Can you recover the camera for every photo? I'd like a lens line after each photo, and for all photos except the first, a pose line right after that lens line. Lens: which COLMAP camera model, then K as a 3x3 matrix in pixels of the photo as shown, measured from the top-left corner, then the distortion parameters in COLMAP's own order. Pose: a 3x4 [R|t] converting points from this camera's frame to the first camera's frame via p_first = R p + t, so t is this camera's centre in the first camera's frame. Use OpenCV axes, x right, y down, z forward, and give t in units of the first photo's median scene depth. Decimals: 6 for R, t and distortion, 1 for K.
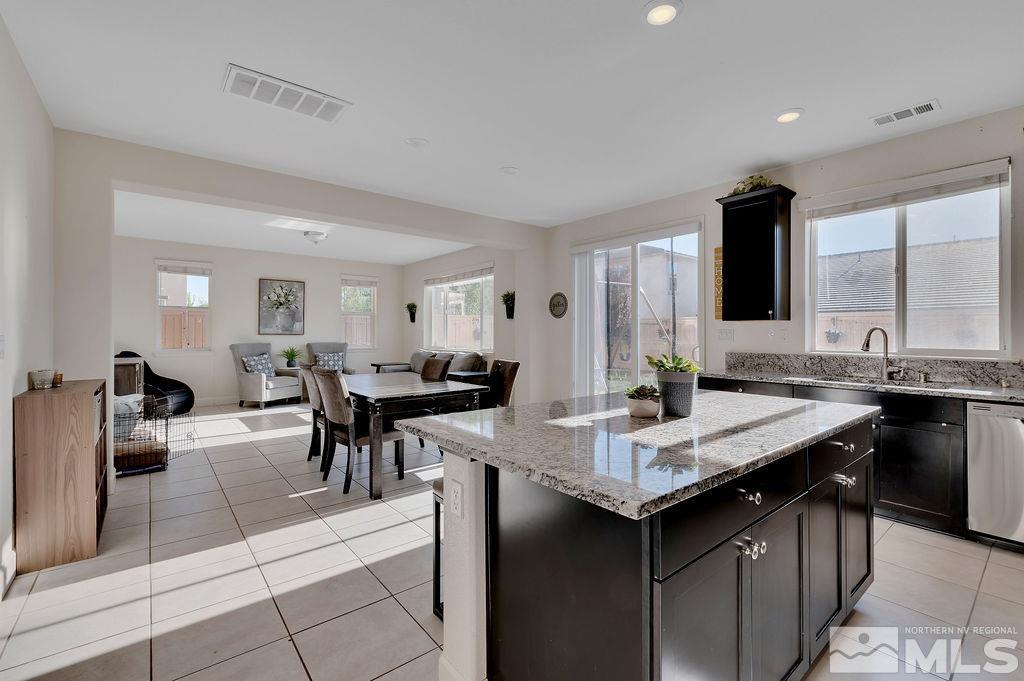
lens RADIAL K [[446.2, 0, 519.8], [0, 446.2, 332.6], [0, 0, 1]] dist [0.003223, -0.001945]
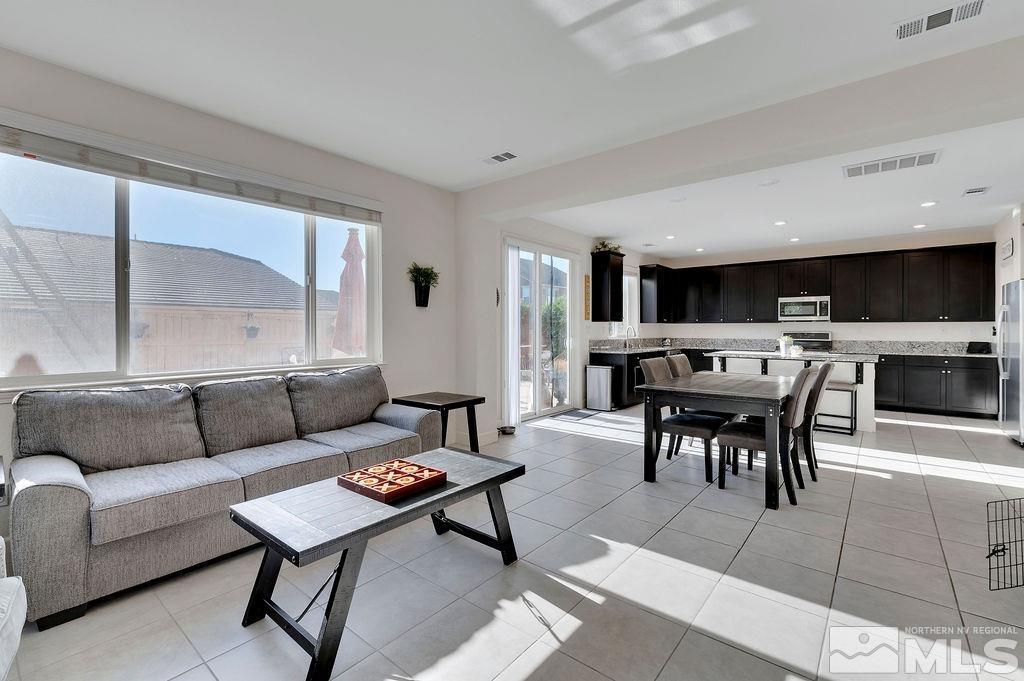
lens RADIAL K [[446.2, 0, 513.7], [0, 446.2, 332.1], [0, 0, 1]] dist [0.003223, -0.001945]
pose [[-0.183632, -0.009119, 0.982953, -0.581702], [-0.002438, 0.999958, 0.008821, 0.000041], [-0.982992, -0.000776, -0.183647, 0.836517]]
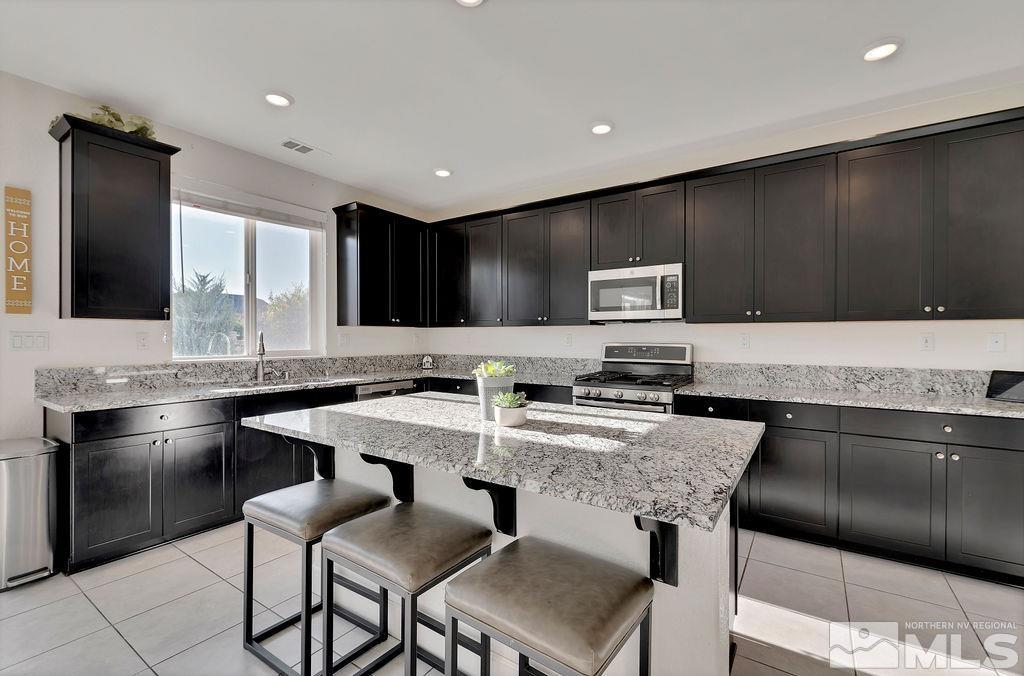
lens RADIAL K [[448.9, 0, 512.1], [0, 448.9, 339.0], [0, 0, 1]] dist [0.001268, -0.000008]
pose [[-0.279866, -0.006300, 0.960018, -0.161157], [-0.002112, 0.999980, 0.005947, -0.001054], [-0.960037, -0.000363, -0.279874, 0.308874]]
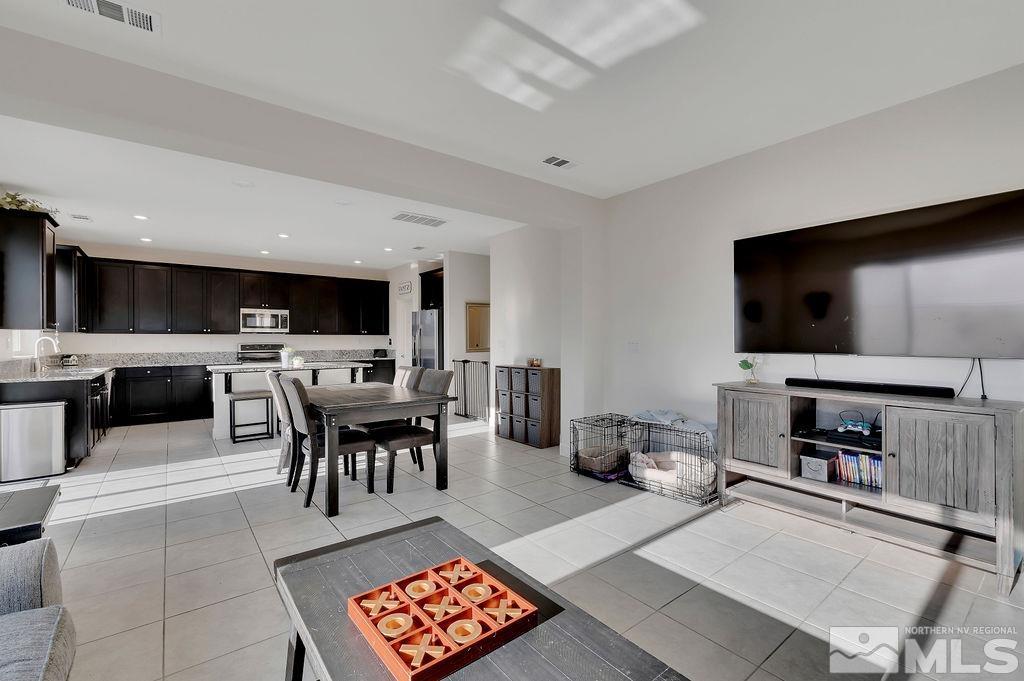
lens RADIAL K [[446.2, 0, 512.3], [0, 446.2, 341.2], [0, 0, 1]] dist [0.003223, -0.001945]
pose [[-0.999374, 0.001823, 0.035330, -0.339098], [0.001854, 0.999998, 0.000867, 0.001608], [-0.035328, 0.000932, -0.999375, 1.000829]]
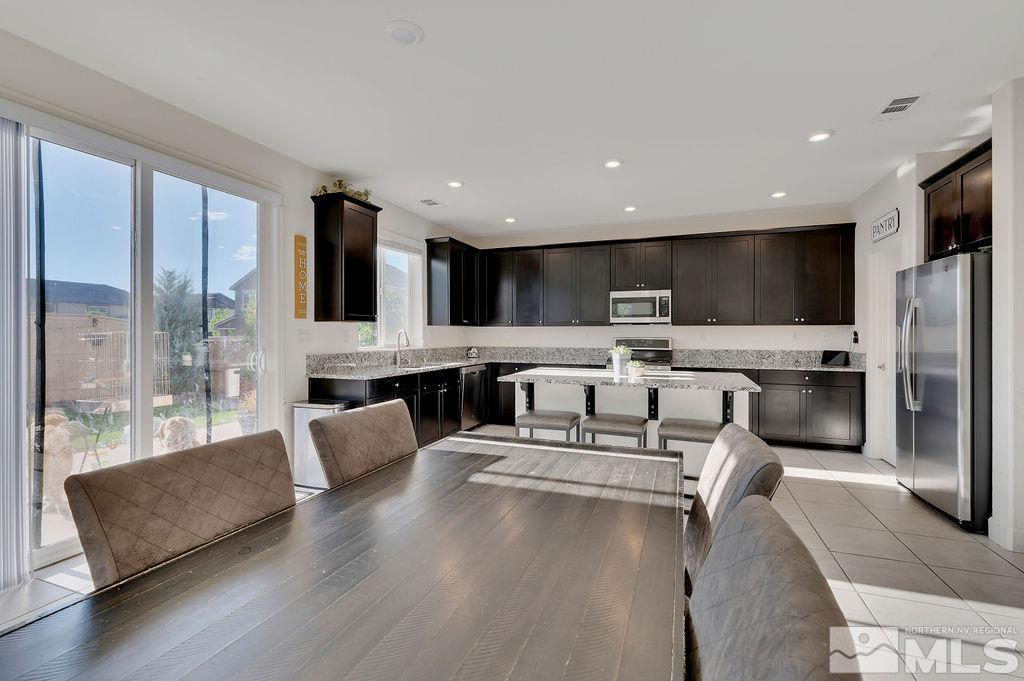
lens RADIAL K [[446.2, 0, 517.4], [0, 446.2, 334.4], [0, 0, 1]] dist [0.003223, -0.001945]
pose [[-0.494320, -0.003921, 0.869271, -0.283973], [-0.002573, 0.999992, 0.003047, -0.001222], [-0.869276, -0.000731, -0.494326, 0.577329]]
